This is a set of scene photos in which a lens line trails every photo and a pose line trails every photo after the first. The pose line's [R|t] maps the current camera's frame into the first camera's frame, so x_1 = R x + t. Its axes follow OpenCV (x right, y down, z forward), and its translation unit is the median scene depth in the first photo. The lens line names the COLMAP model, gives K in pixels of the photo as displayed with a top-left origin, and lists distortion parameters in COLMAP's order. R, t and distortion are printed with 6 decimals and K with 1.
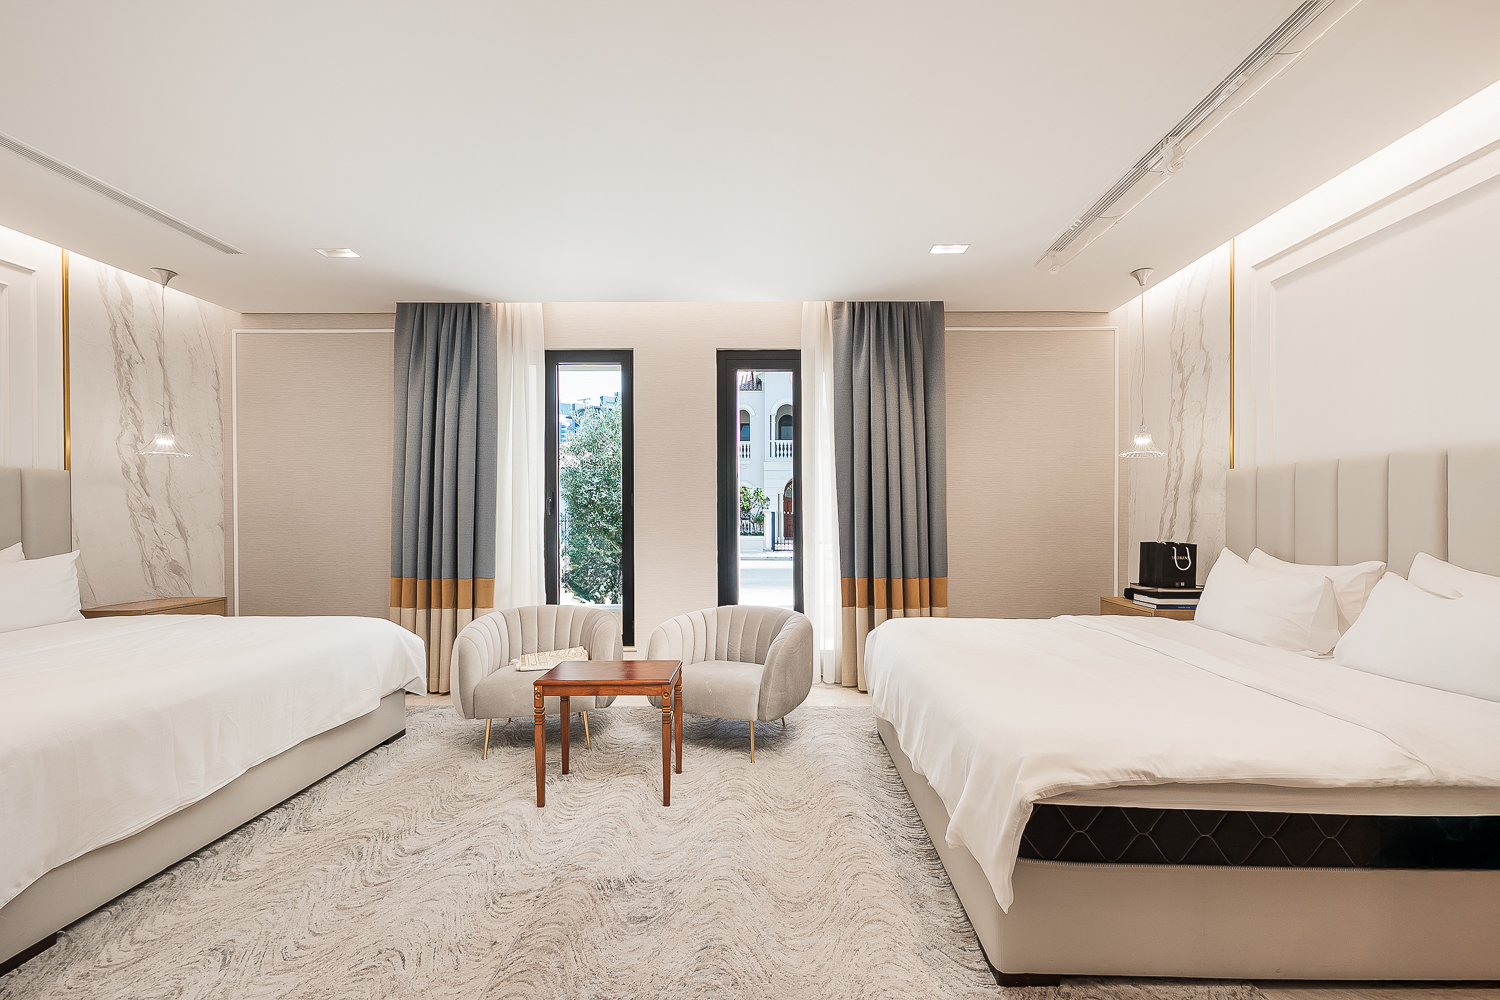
lens RADIAL K [[618.4, 0, 774.6], [0, 618.4, 507.9], [0, 0, 1]] dist [-0.002522, -0.000239]
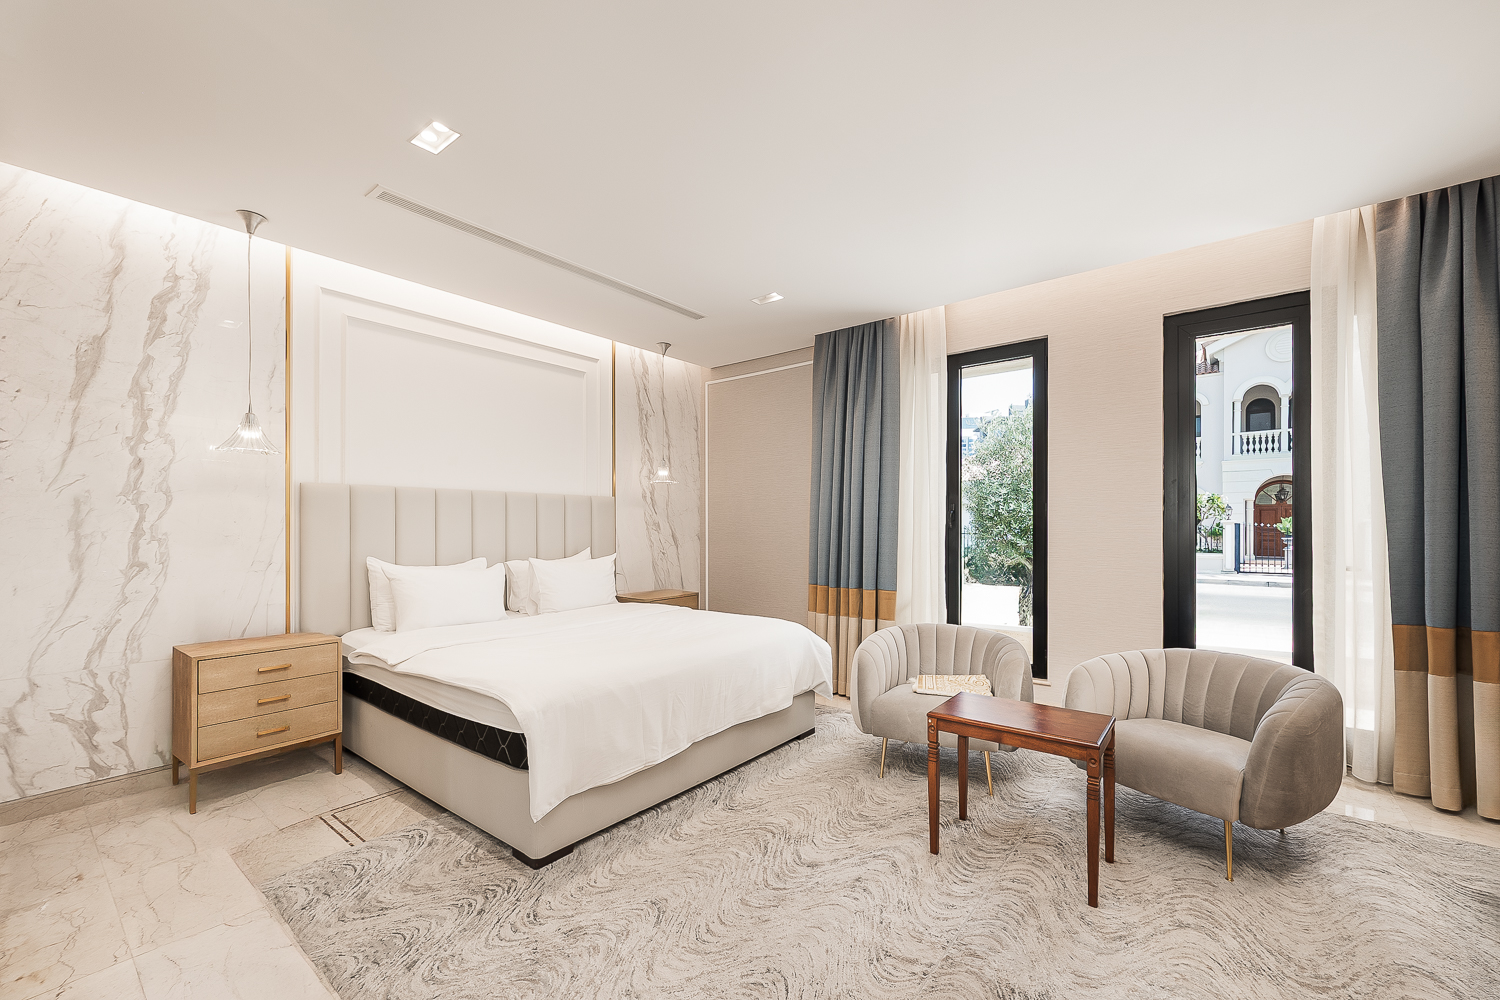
lens RADIAL K [[608.8, 0, 749.7], [0, 608.8, 541.0], [0, 0, 1]] dist [-0.001044, -0.000240]
pose [[0.779680, 0.012932, -0.626045, -0.025930], [0.008136, 0.999493, 0.030779, 0.000667], [0.626126, -0.029091, 0.779179, 0.102573]]
